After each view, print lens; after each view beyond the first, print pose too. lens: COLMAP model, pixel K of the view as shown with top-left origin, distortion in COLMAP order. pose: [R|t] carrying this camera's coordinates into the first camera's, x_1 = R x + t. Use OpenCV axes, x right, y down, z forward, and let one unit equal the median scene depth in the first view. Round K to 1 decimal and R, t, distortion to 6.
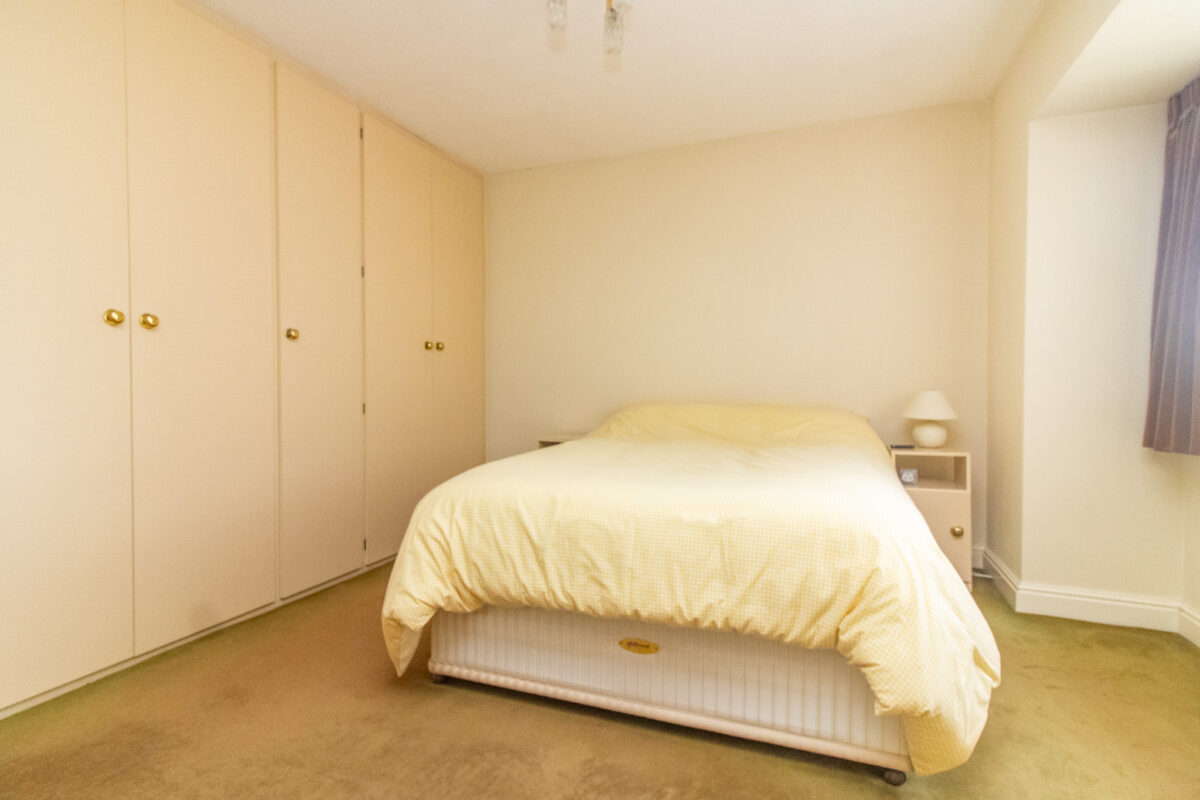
lens RADIAL K [[560.4, 0, 600.0], [0, 560.4, 400.0], [0, 0, 1]] dist [0.002490, -0.000126]
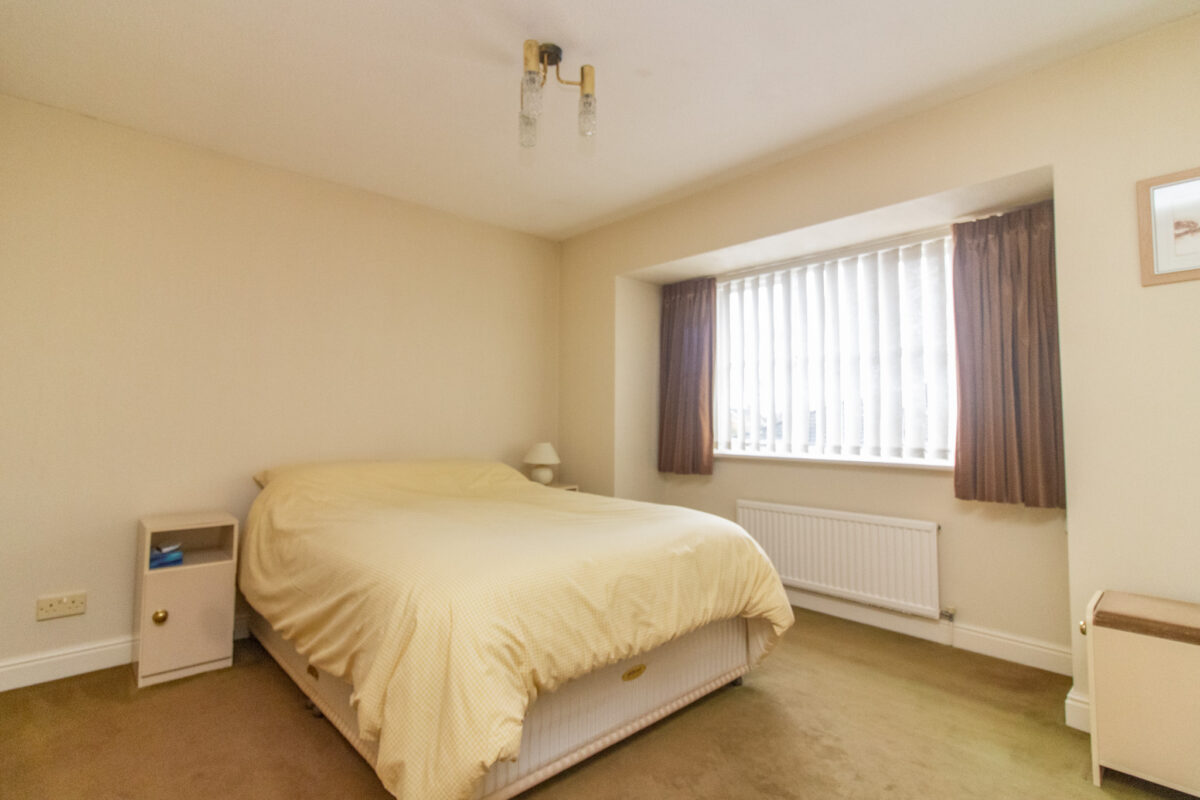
lens RADIAL K [[560.4, 0, 600.0], [0, 560.4, 400.0], [0, 0, 1]] dist [0.002490, -0.000126]
pose [[0.459867, 0.037521, 0.887195, -1.123851], [0.018596, 0.998481, -0.051866, -0.092044], [-0.887793, 0.040350, 0.458470, 0.515408]]
